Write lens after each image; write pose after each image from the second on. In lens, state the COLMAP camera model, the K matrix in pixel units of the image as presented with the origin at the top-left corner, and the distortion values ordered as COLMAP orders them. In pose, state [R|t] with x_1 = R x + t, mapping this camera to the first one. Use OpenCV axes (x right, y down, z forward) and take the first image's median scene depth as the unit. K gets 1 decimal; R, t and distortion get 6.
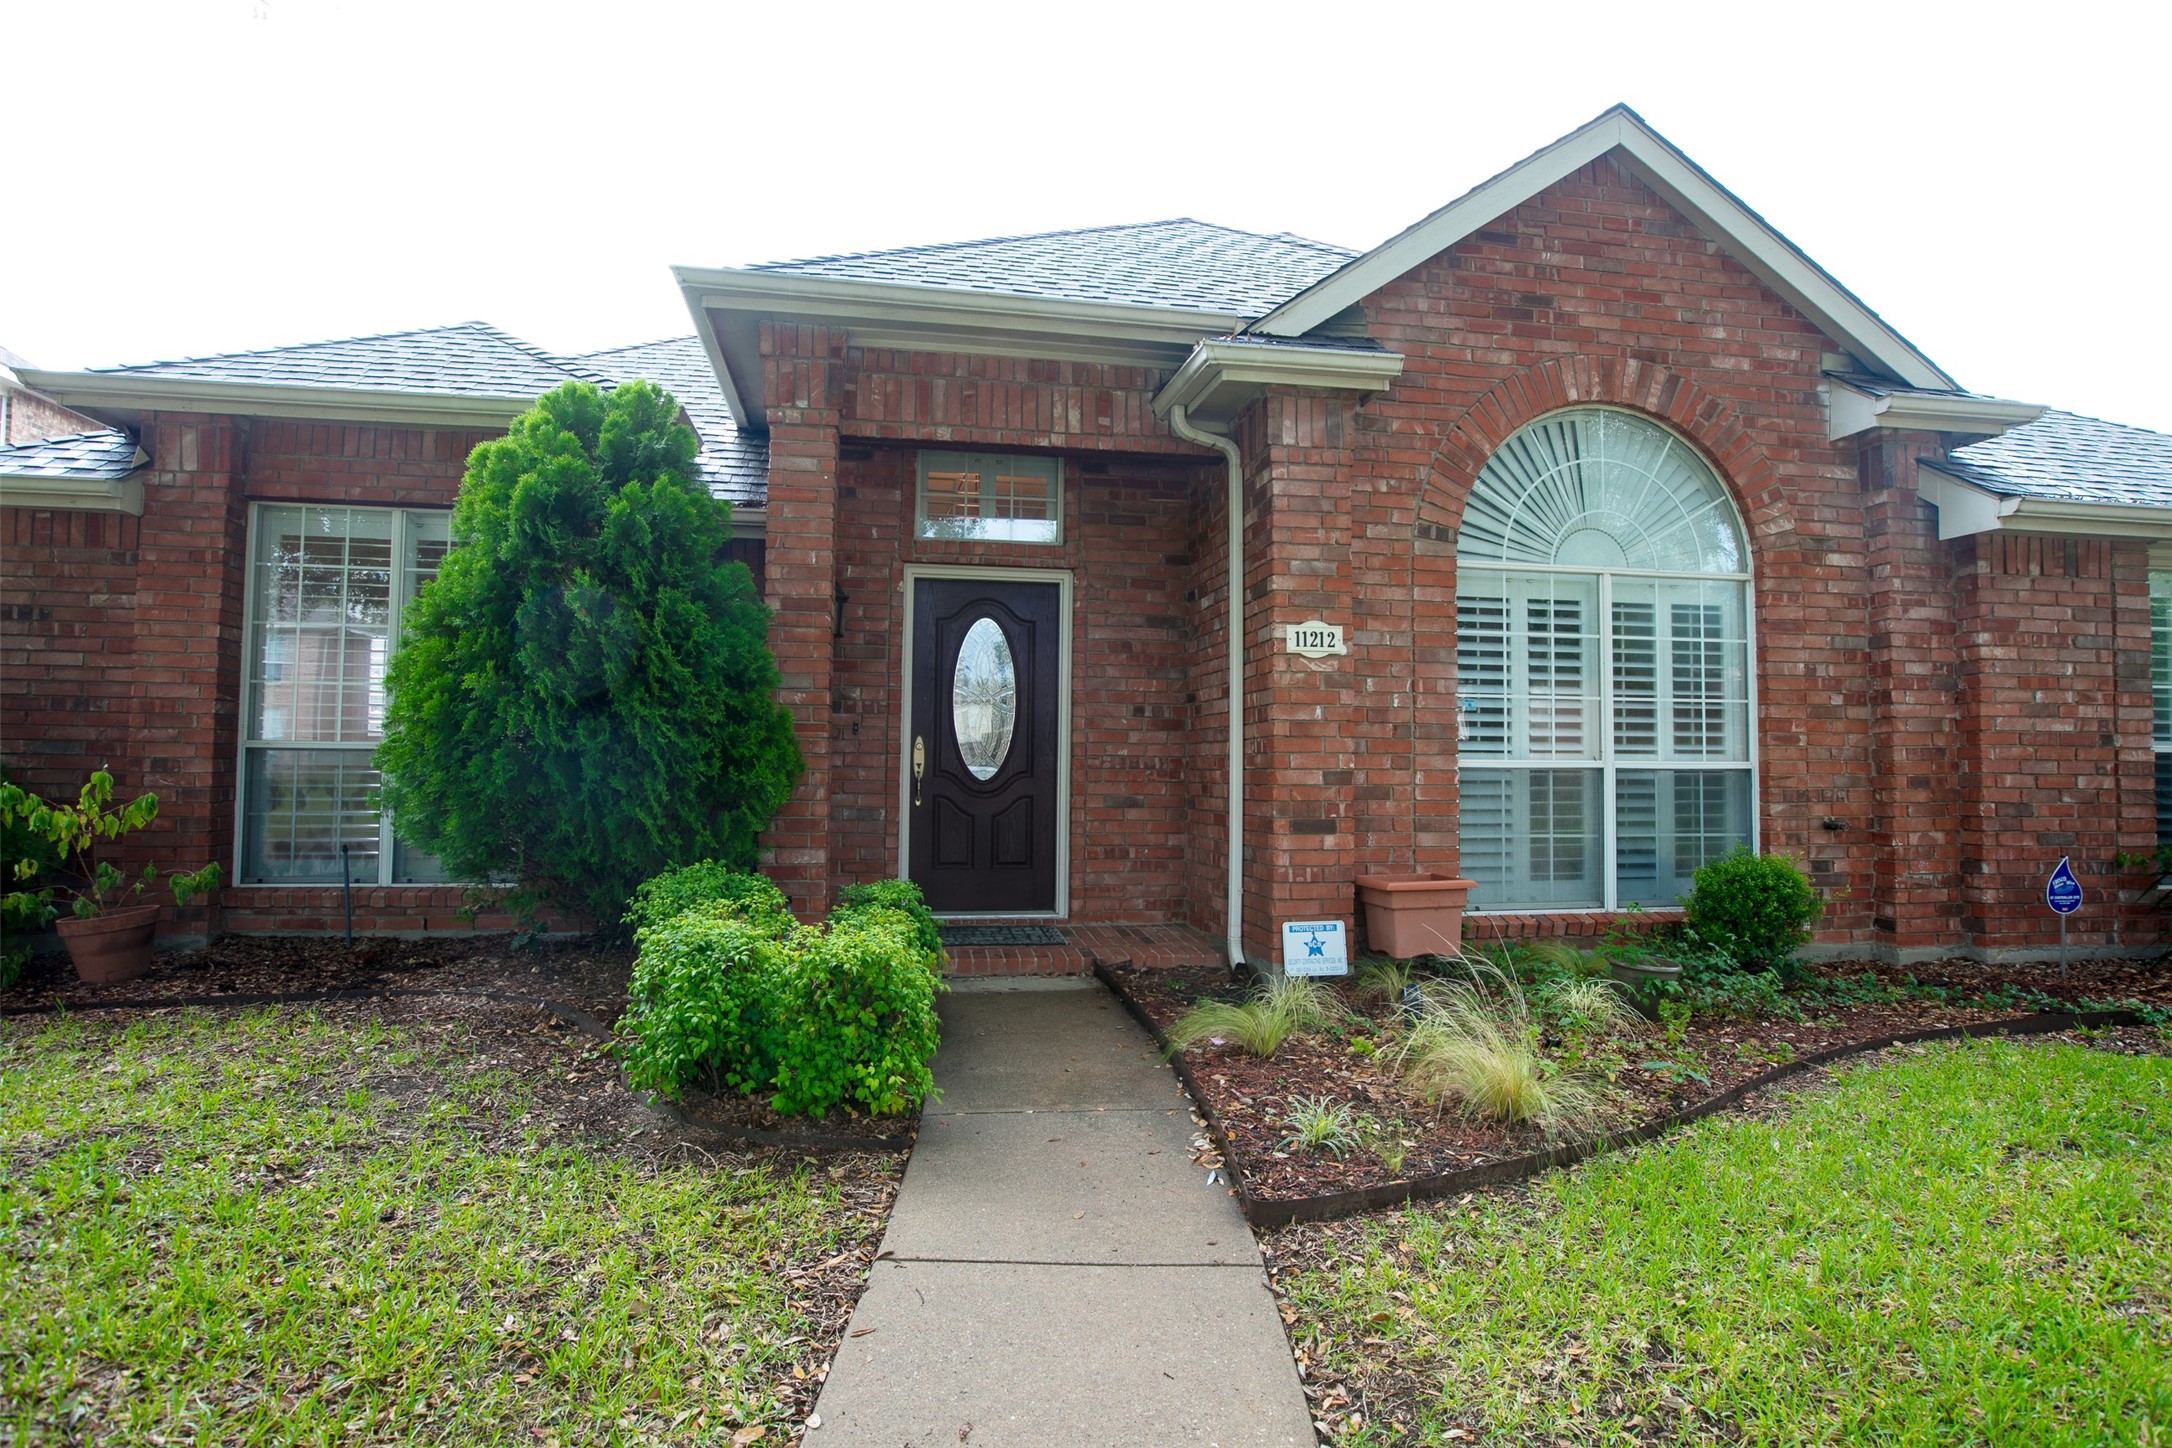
lens RADIAL K [[1209.6, 0, 1089.8], [0, 1209.6, 716.6], [0, 0, 1]] dist [-0.046245, 0.028551]
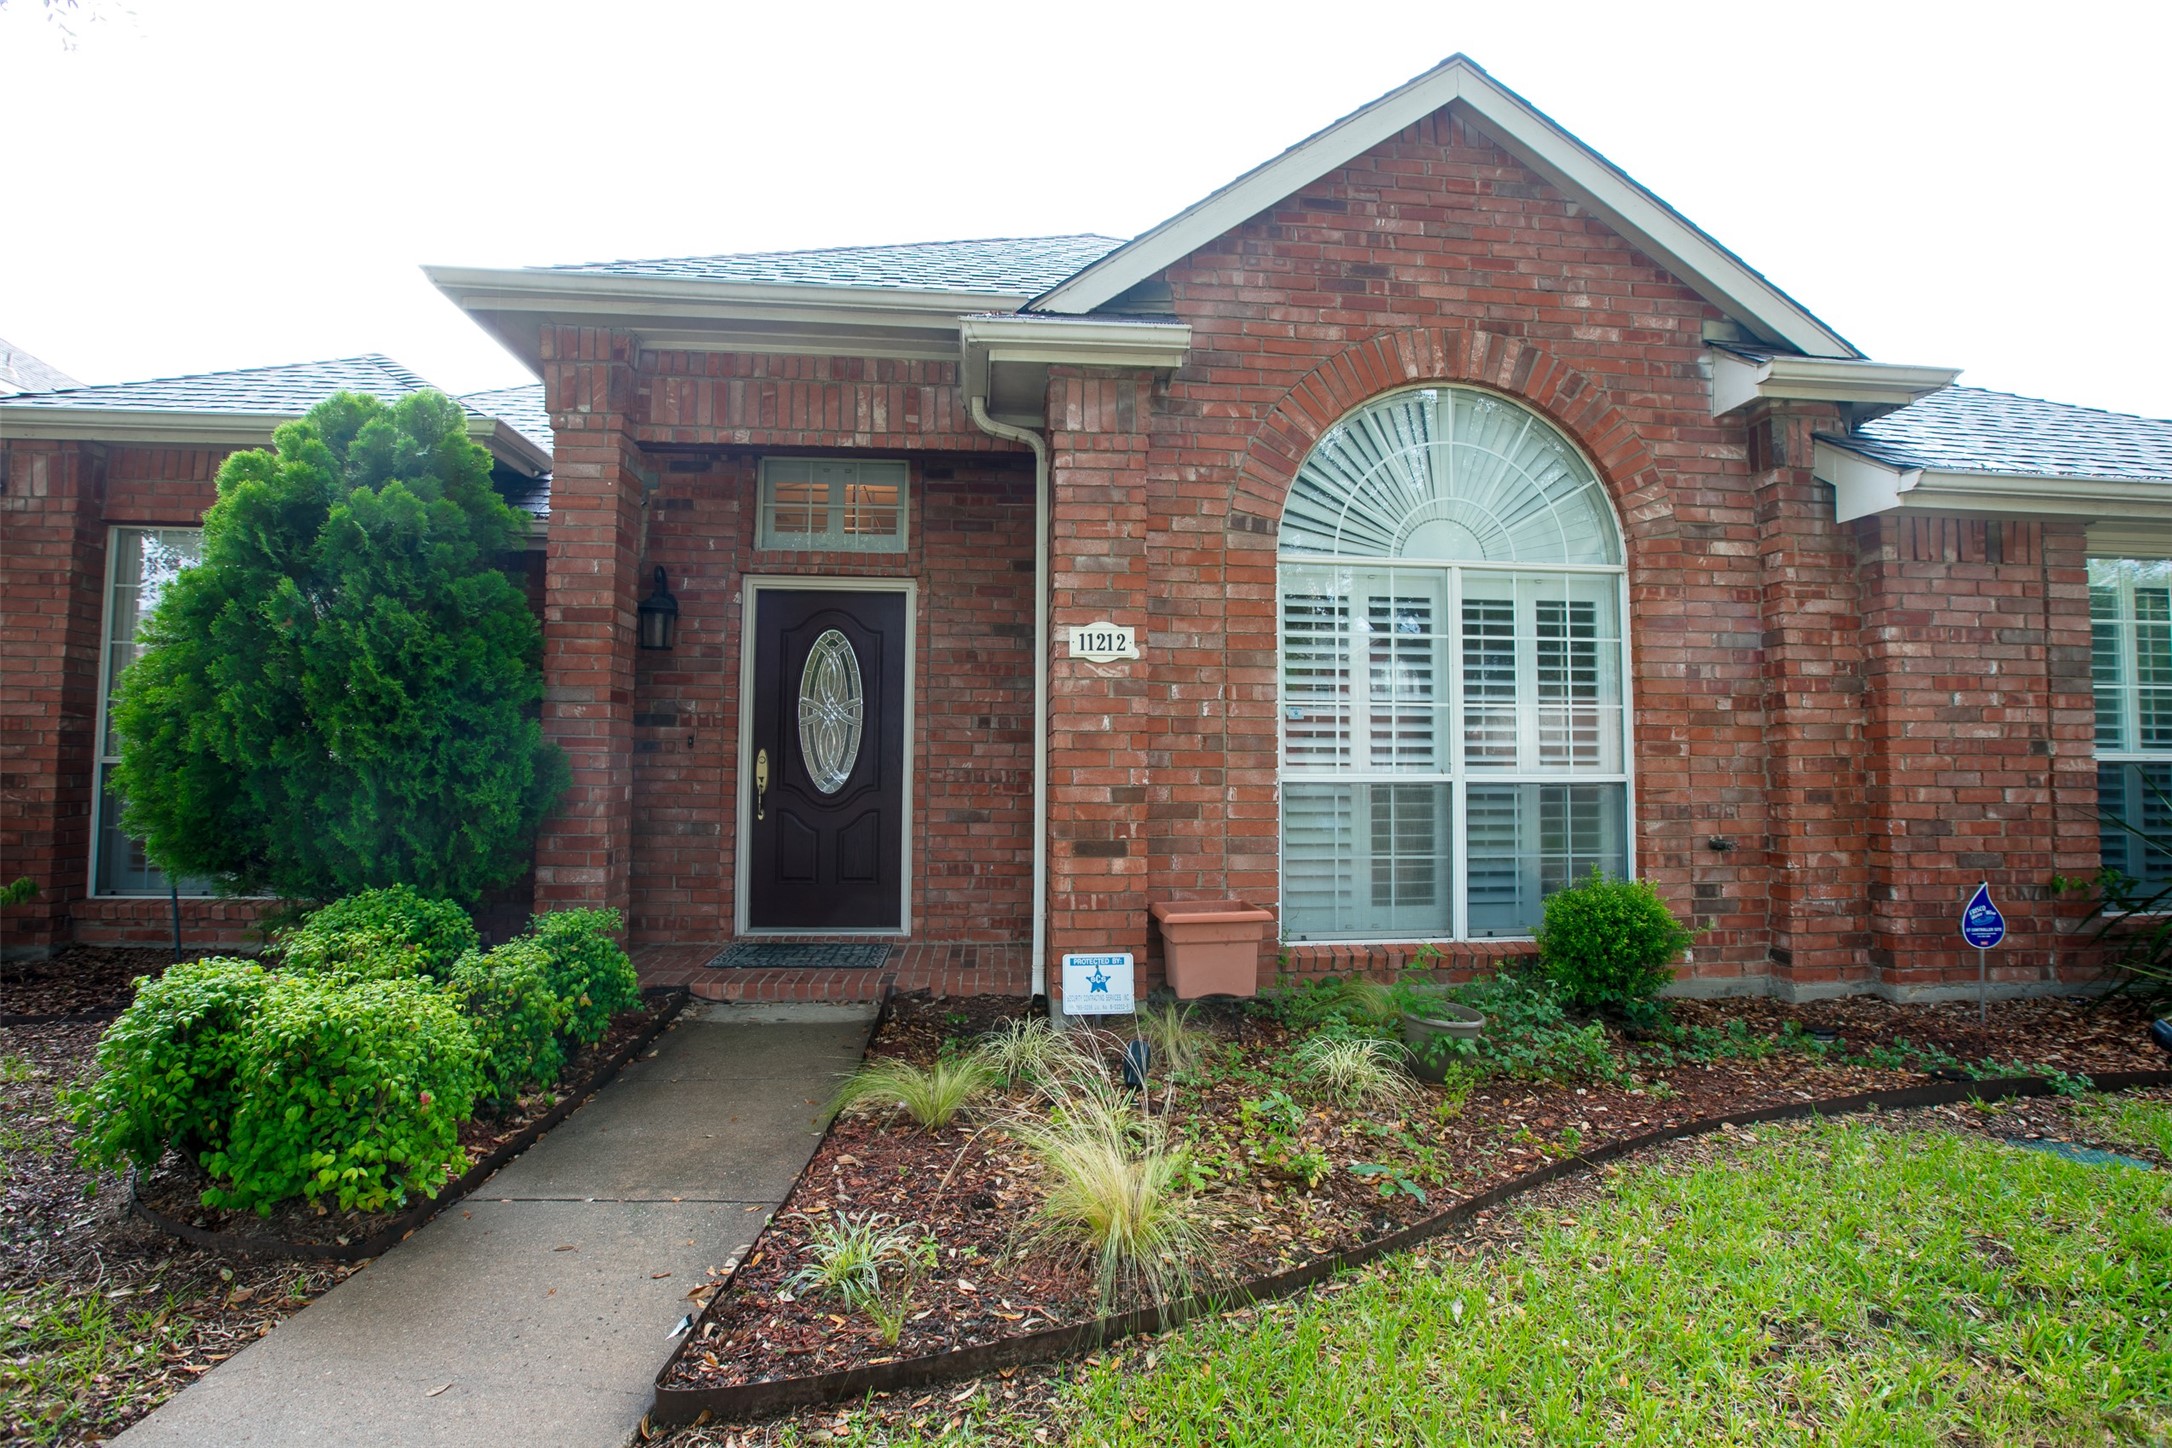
lens RADIAL K [[1053.1, 0, 1093.1], [0, 1053.1, 718.7], [0, 0, 1]] dist [-0.054570, 0.019623]
pose [[0.996479, -0.007196, -0.083536, 0.224181], [0.006468, 0.999939, -0.008983, 0.000607], [0.083596, 0.008411, 0.996464, 0.191668]]
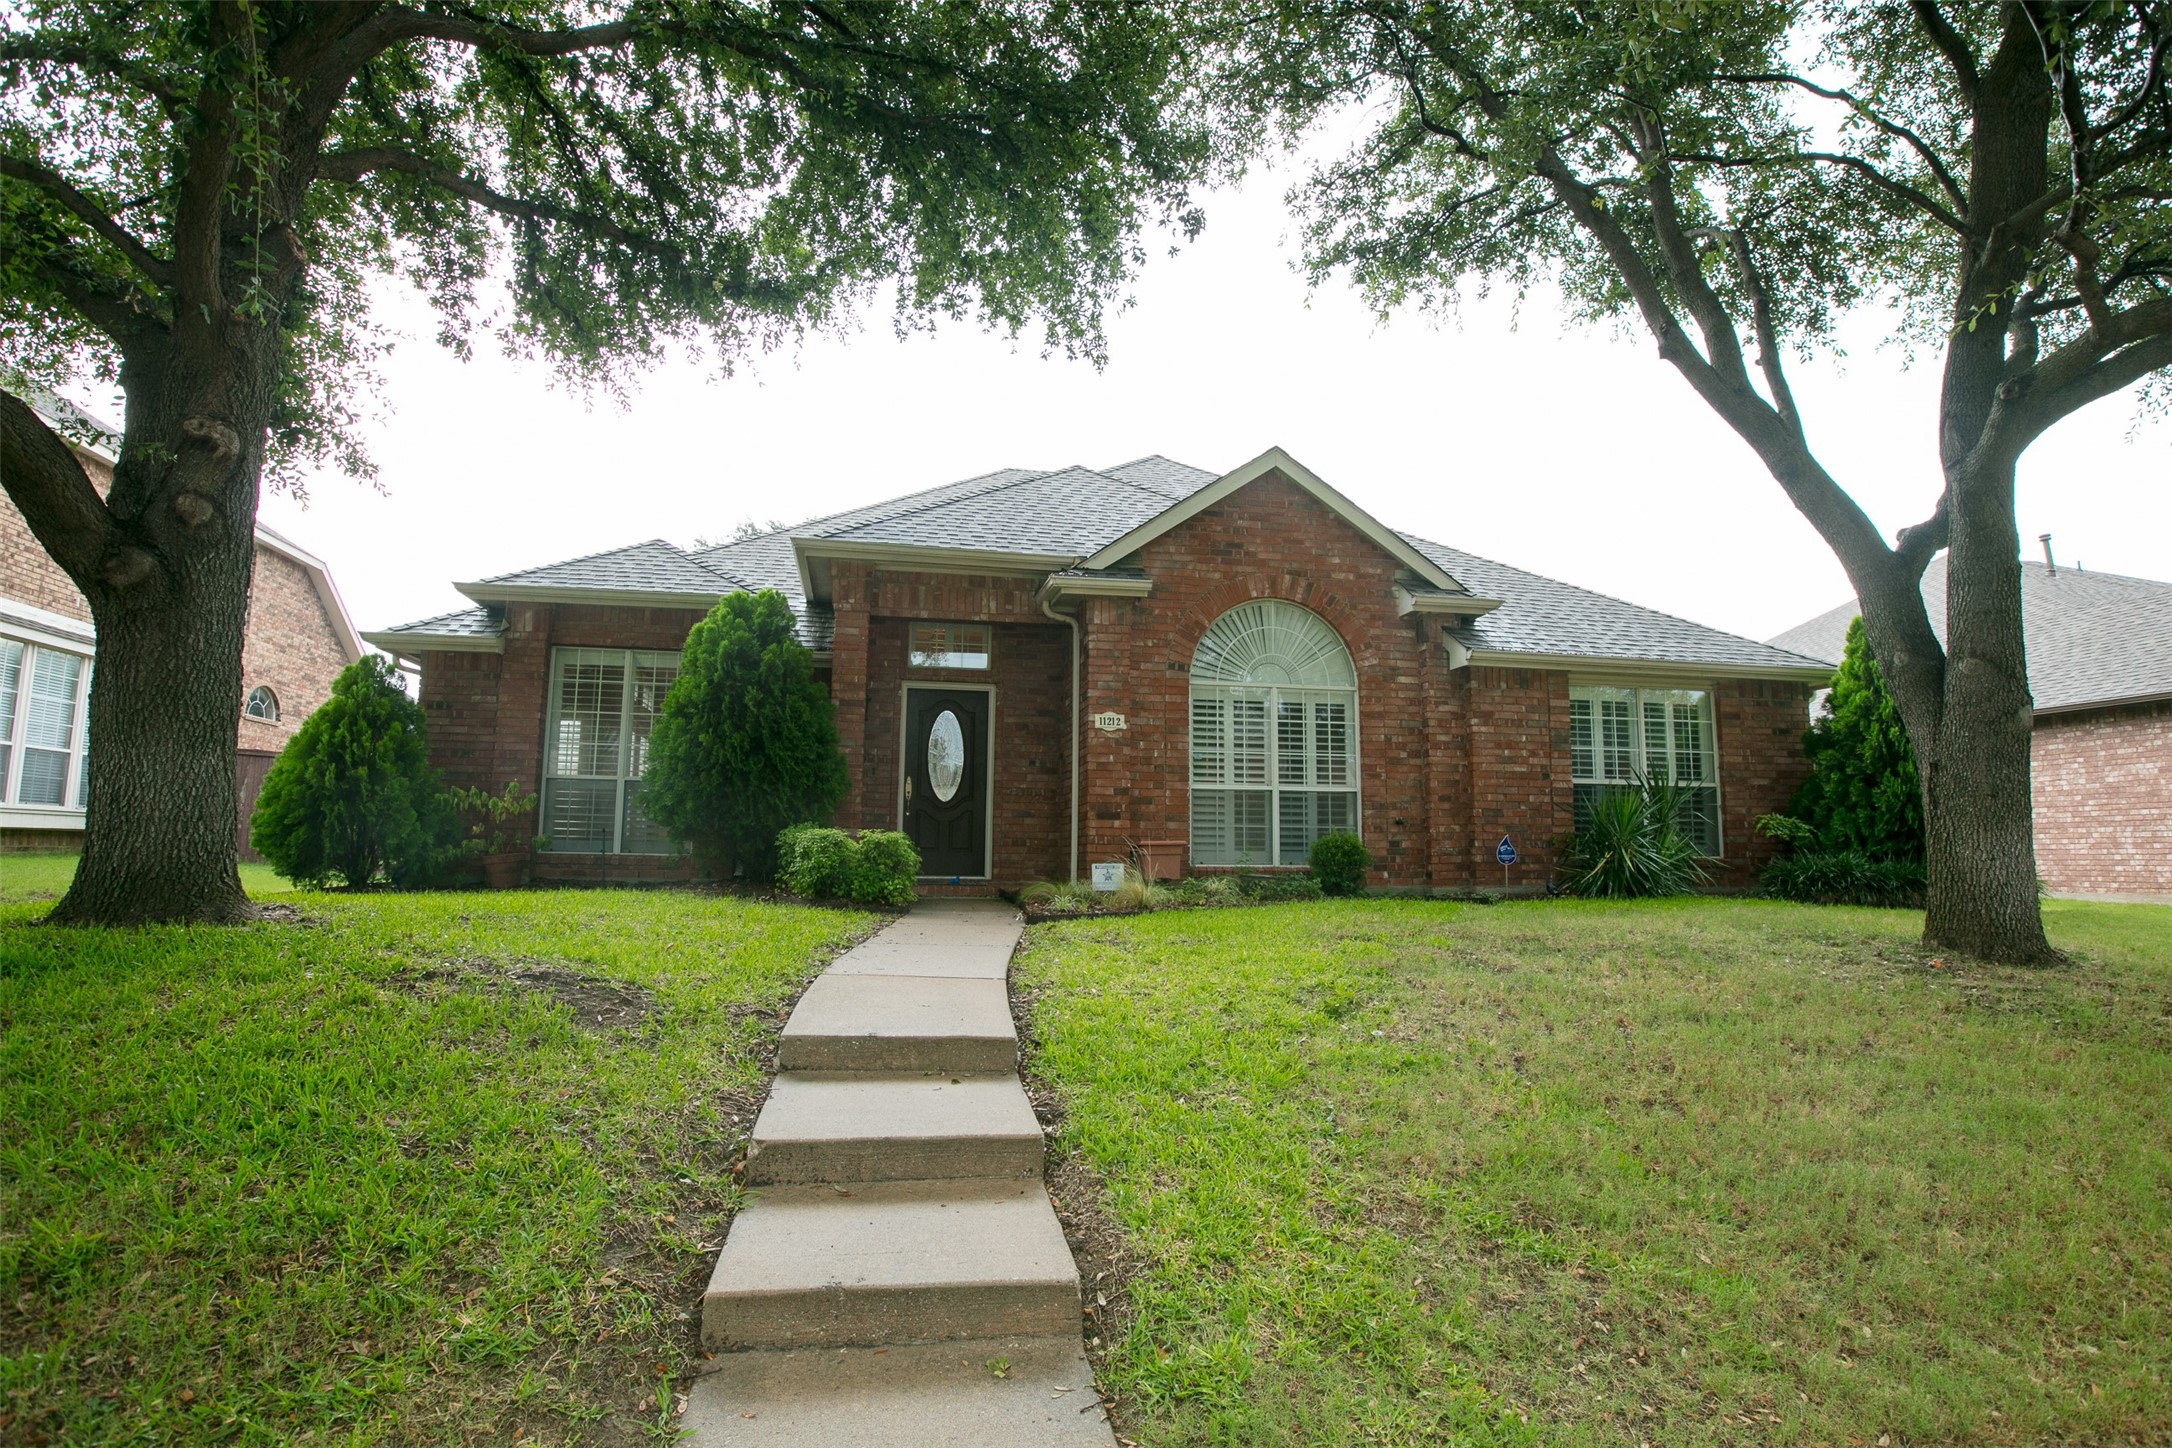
lens RADIAL K [[1209.6, 0, 1094.7], [0, 1209.6, 712.3], [0, 0, 1]] dist [-0.046245, 0.028551]
pose [[0.999907, 0.002788, 0.013365, 0.123094], [-0.001695, 0.996708, -0.081054, 0.074943], [-0.013547, 0.081024, 0.996620, -0.894504]]
